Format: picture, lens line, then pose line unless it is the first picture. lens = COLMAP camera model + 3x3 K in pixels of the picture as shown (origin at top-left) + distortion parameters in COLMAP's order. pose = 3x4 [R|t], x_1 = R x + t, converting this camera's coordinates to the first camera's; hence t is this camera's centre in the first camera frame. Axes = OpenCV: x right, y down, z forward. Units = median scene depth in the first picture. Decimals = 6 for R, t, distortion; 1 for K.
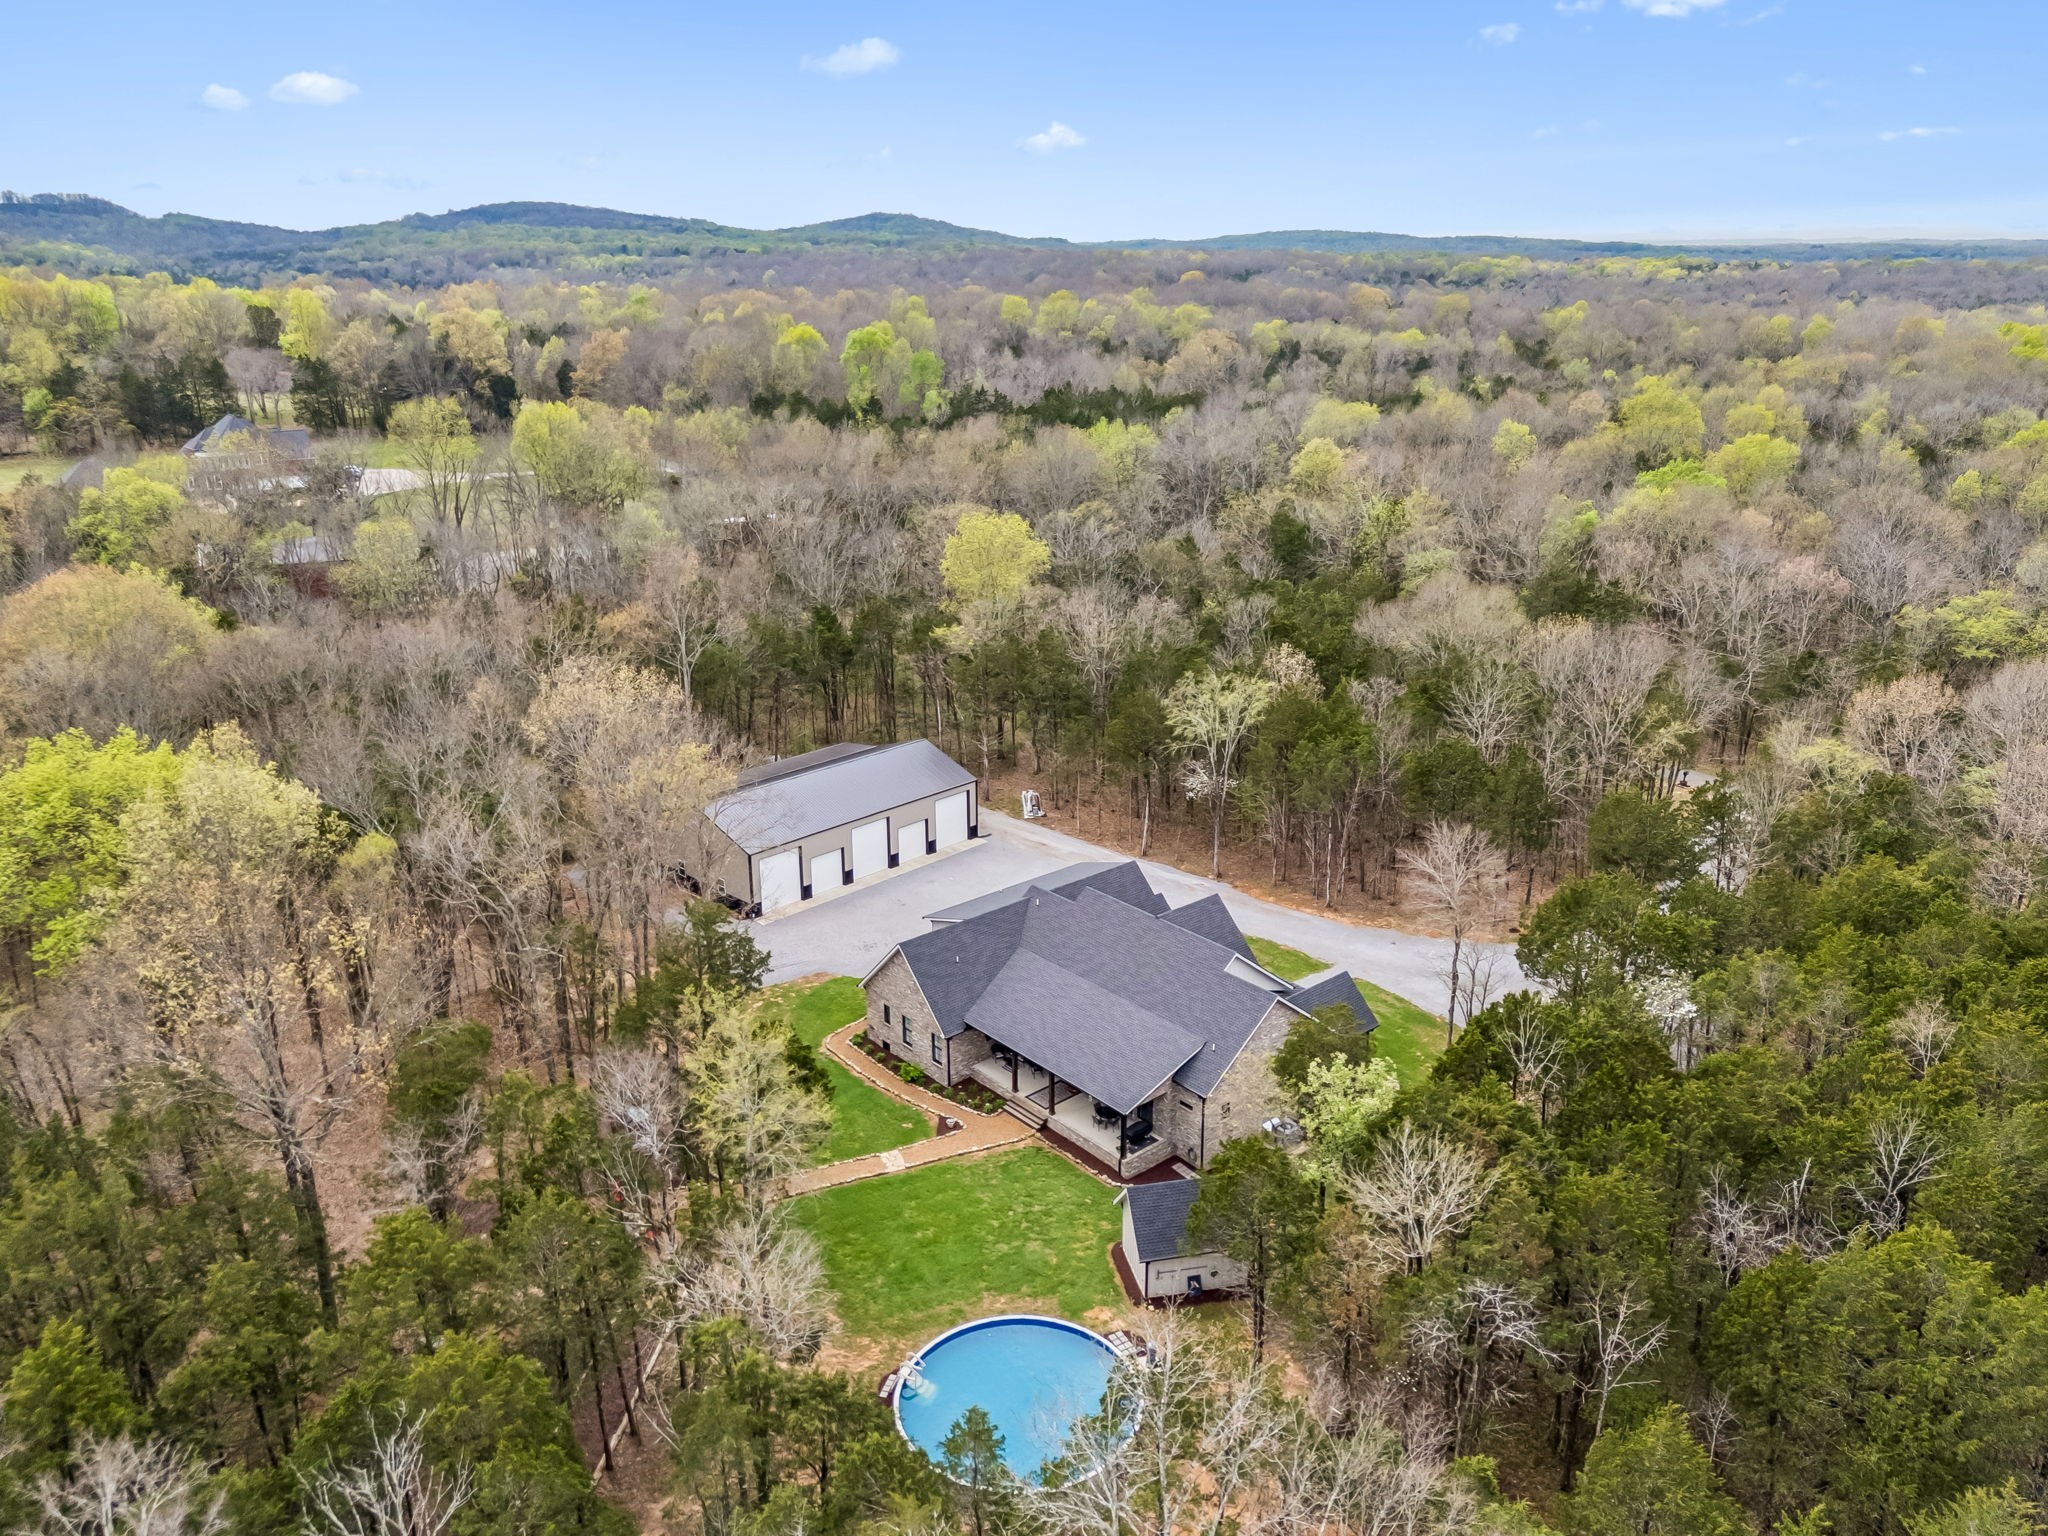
lens RADIAL K [[1523.5, 0, 1024.0], [0, 1523.5, 768.0], [0, 0, 1]] dist [0.072336, -0.082984]
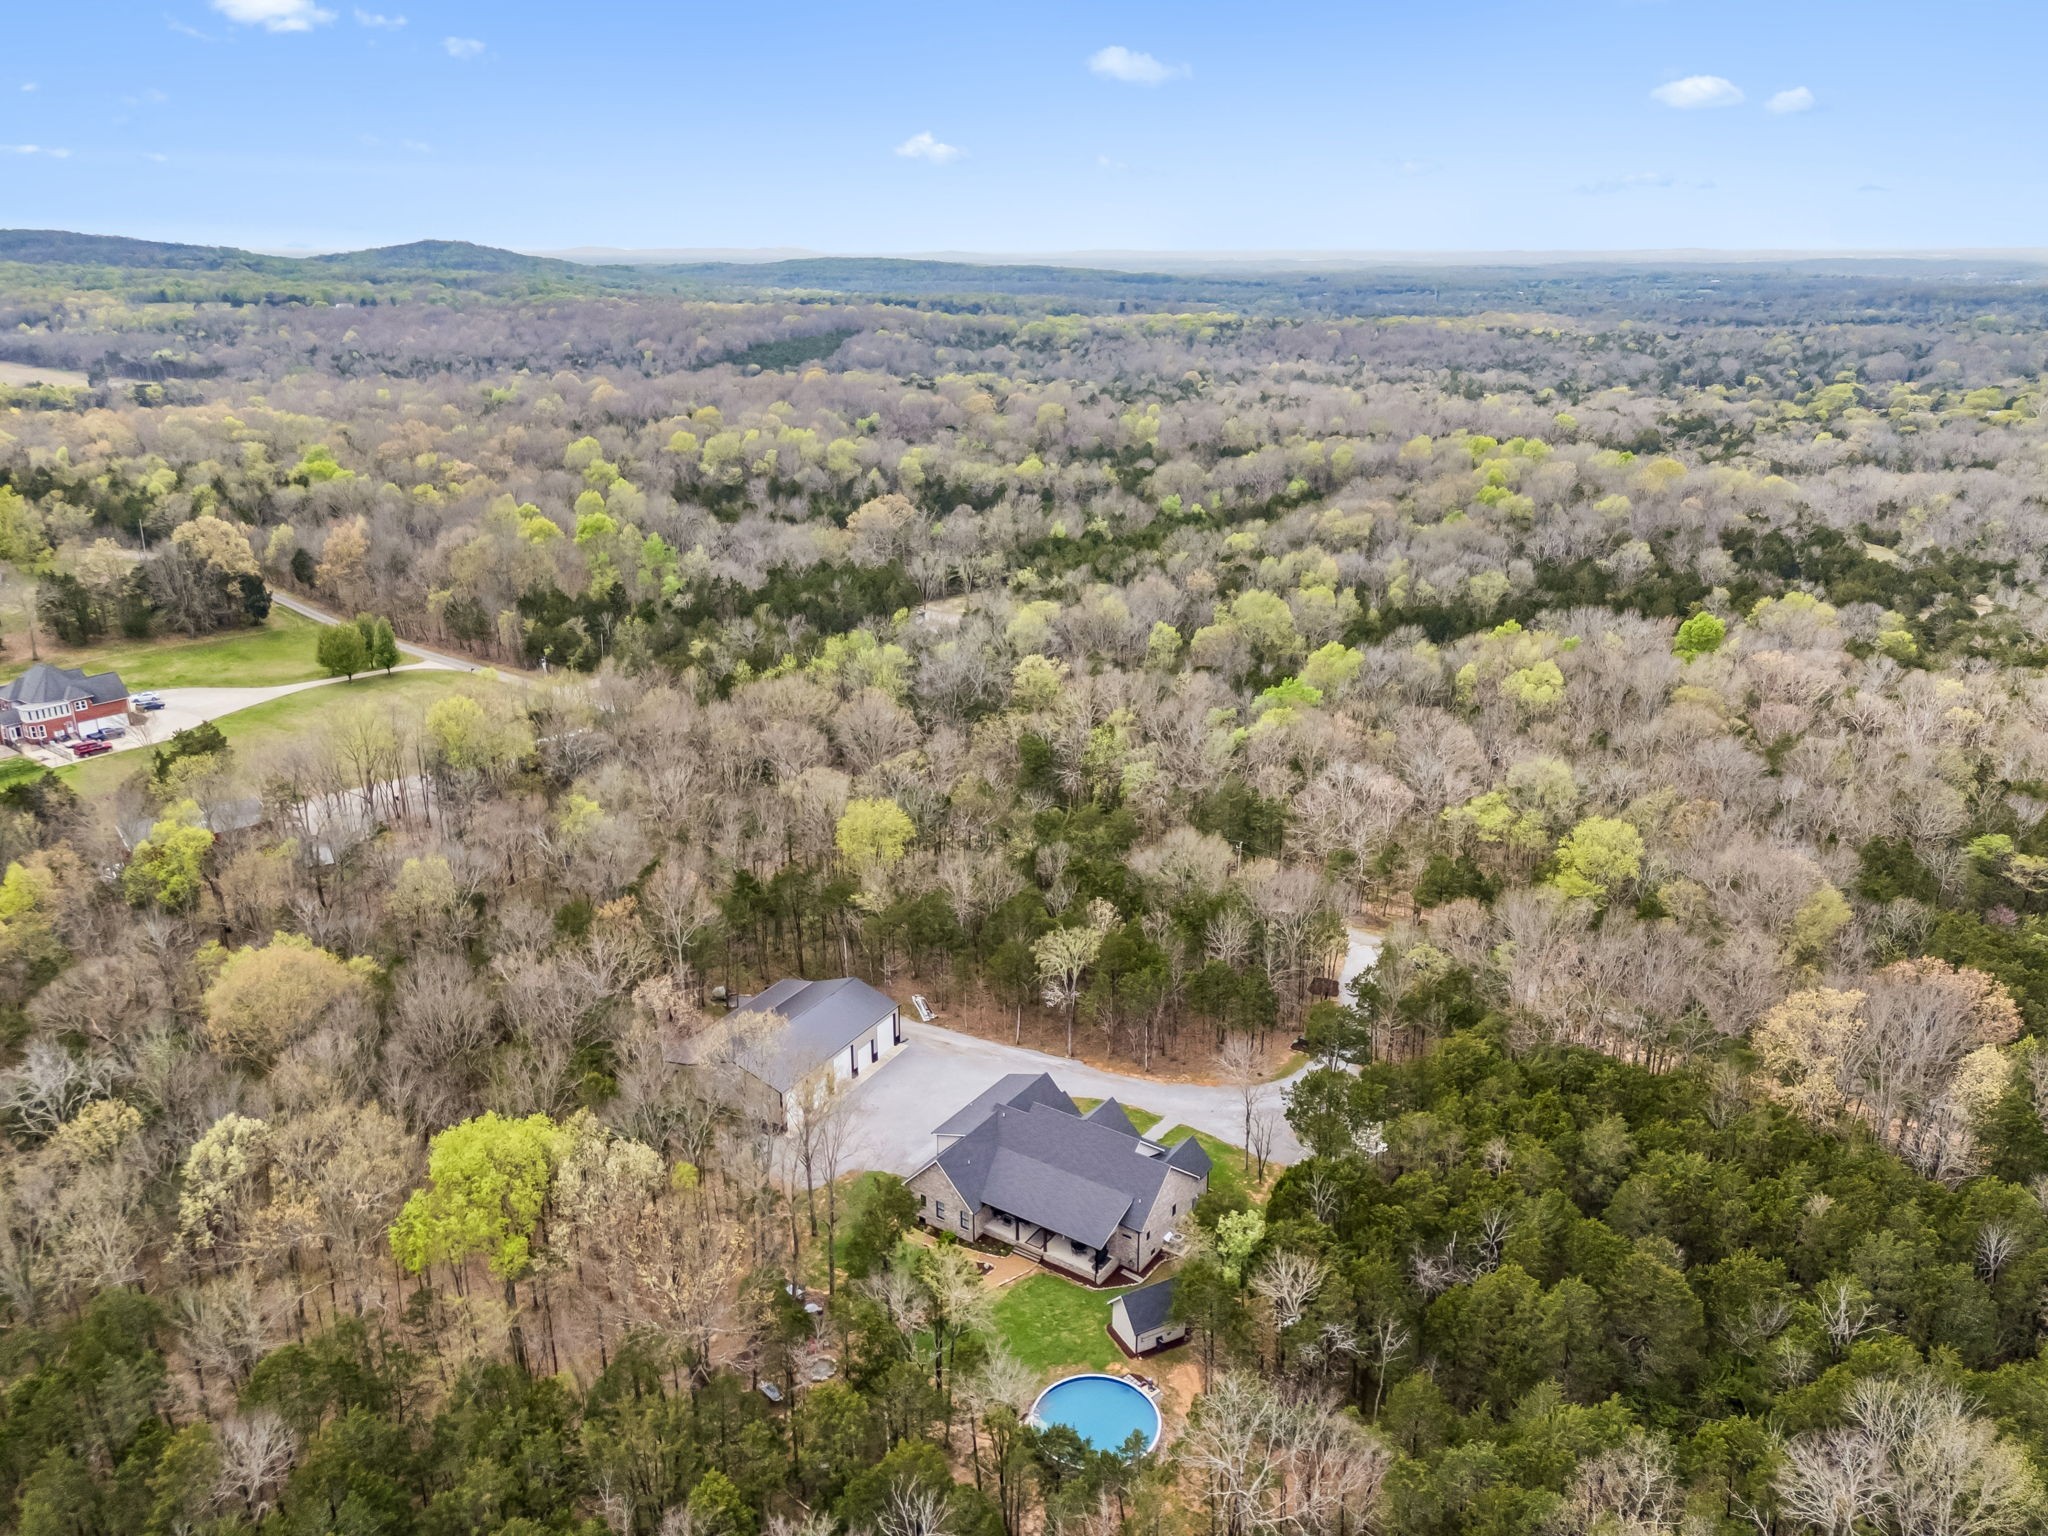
lens RADIAL K [[1523.5, 0, 1024.0], [0, 1523.5, 768.0], [0, 0, 1]] dist [0.072336, -0.082984]
pose [[0.961032, -0.083019, 0.263676, -0.401160], [0.080659, 0.996545, 0.019782, -0.337148], [-0.264408, 0.002256, 0.964408, -0.622819]]
